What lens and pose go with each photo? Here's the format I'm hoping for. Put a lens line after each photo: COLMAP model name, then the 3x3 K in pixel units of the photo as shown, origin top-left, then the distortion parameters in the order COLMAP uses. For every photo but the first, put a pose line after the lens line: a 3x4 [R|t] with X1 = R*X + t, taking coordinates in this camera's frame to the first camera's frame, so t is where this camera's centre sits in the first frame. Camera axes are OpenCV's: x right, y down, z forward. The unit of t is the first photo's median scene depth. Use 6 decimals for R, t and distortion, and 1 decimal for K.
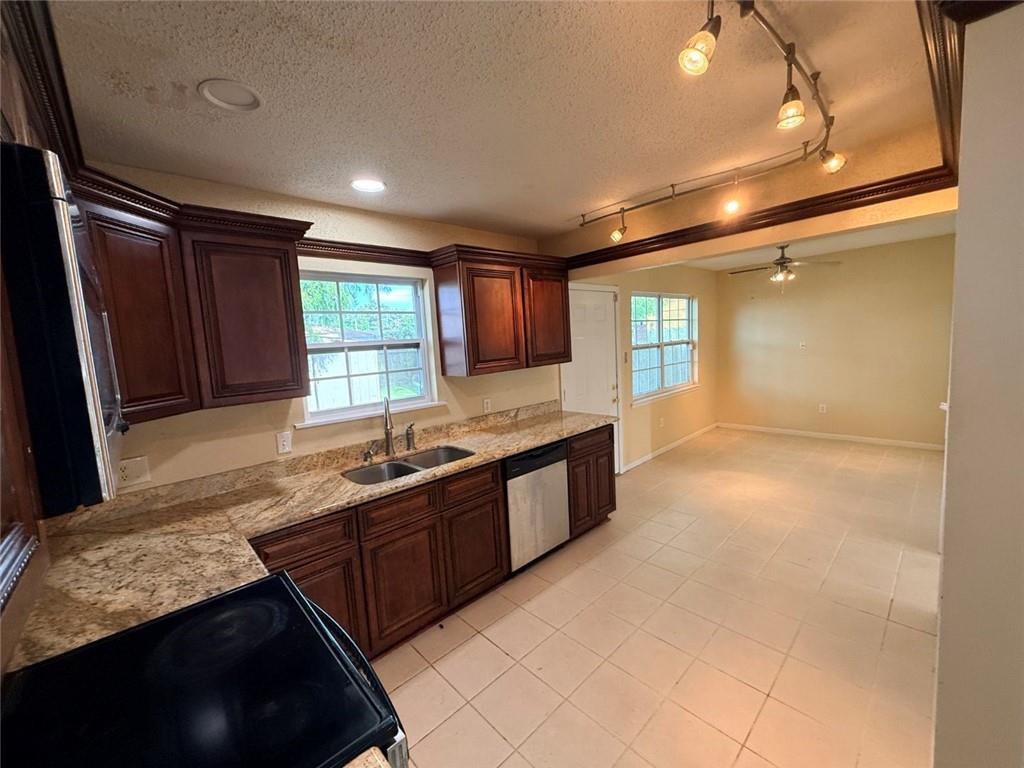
lens RADIAL K [[411.1, 0, 489.4], [0, 411.1, 392.8], [0, 0, 1]] dist [-0.002268, -0.000210]
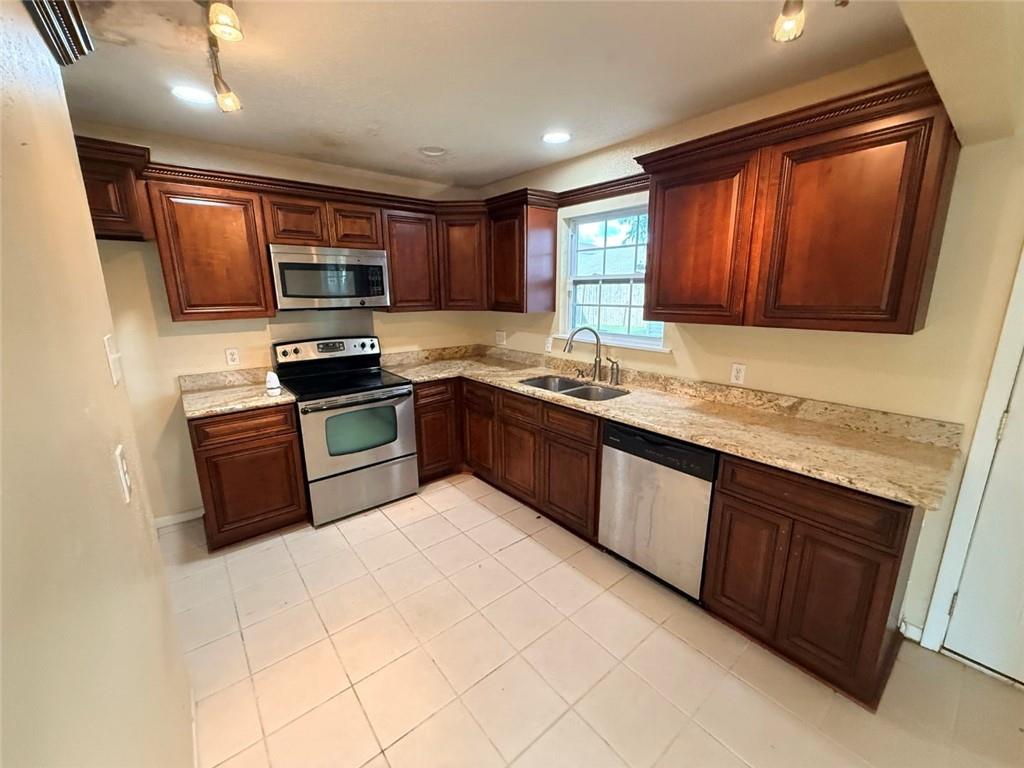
lens RADIAL K [[407.7, 0, 510.1], [0, 407.7, 381.2], [0, 0, 1]] dist [-0.000151, -0.000192]
pose [[-0.030082, 0.283943, -0.958369, 0.830245], [-0.110872, 0.951938, 0.285518, -0.137676], [0.993379, 0.114846, 0.002845, 0.773802]]
